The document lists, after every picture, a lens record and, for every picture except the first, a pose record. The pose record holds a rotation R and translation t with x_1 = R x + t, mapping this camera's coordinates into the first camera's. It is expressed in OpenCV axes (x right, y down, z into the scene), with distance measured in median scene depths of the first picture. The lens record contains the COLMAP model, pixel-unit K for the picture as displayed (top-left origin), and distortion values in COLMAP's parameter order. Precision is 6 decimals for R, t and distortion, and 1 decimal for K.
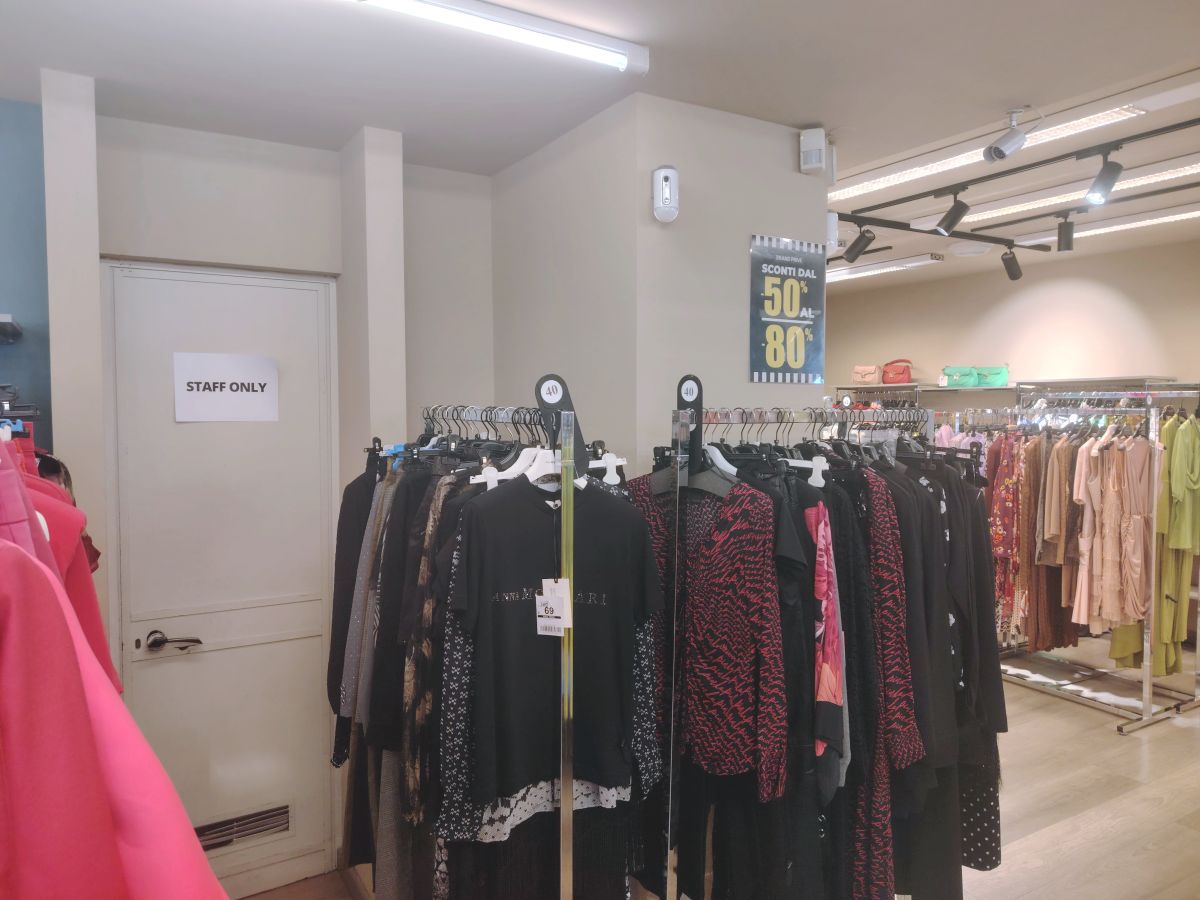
lens RADIAL K [[830.7, 0, 598.1], [0, 830.7, 440.8], [0, 0, 1]] dist [0.049088, -0.038889]
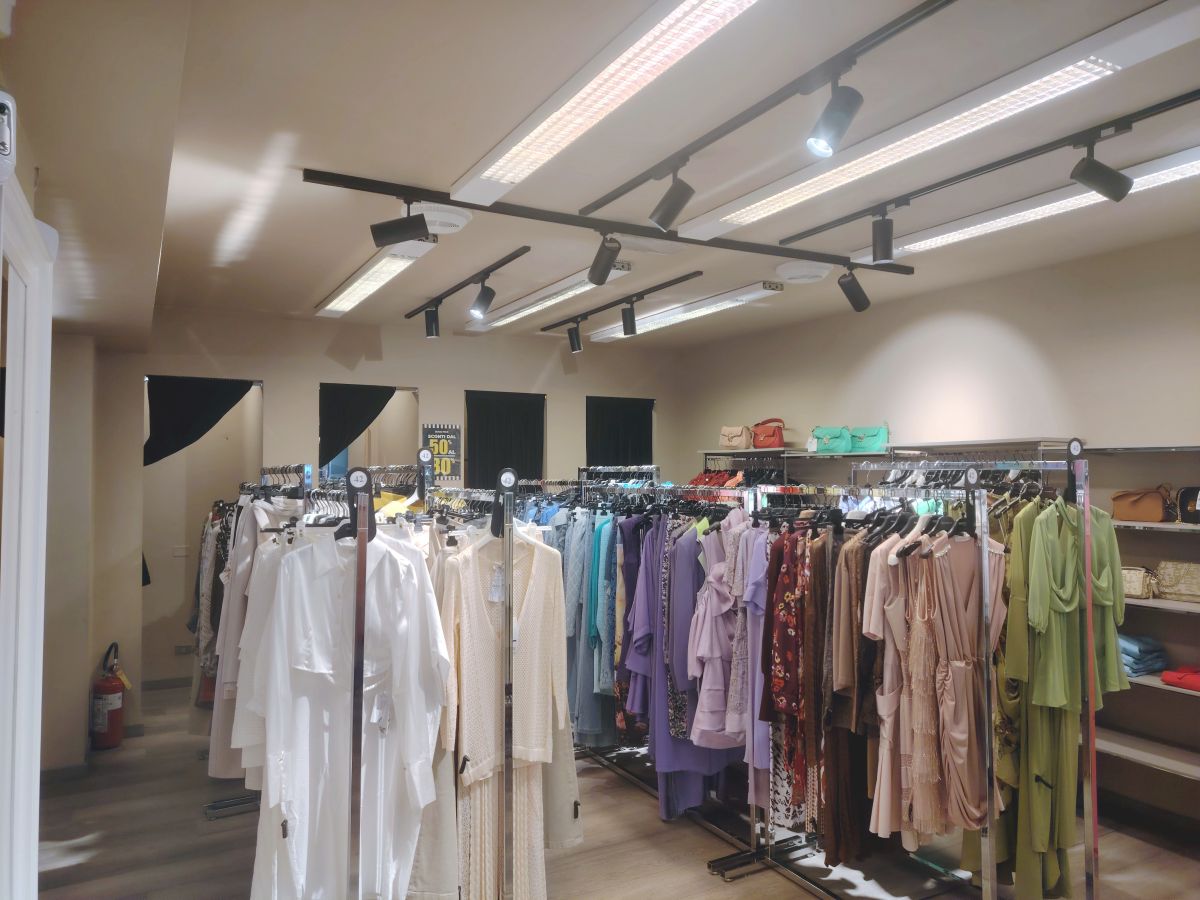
lens RADIAL K [[827.8, 0, 574.5], [0, 827.8, 443.4], [0, 0, 1]] dist [0.096729, -0.145048]
pose [[0.999069, -0.007406, -0.042494, 0.362504], [0.004272, 0.997294, -0.073392, -0.026458], [0.042922, 0.073143, 0.996397, 0.336047]]
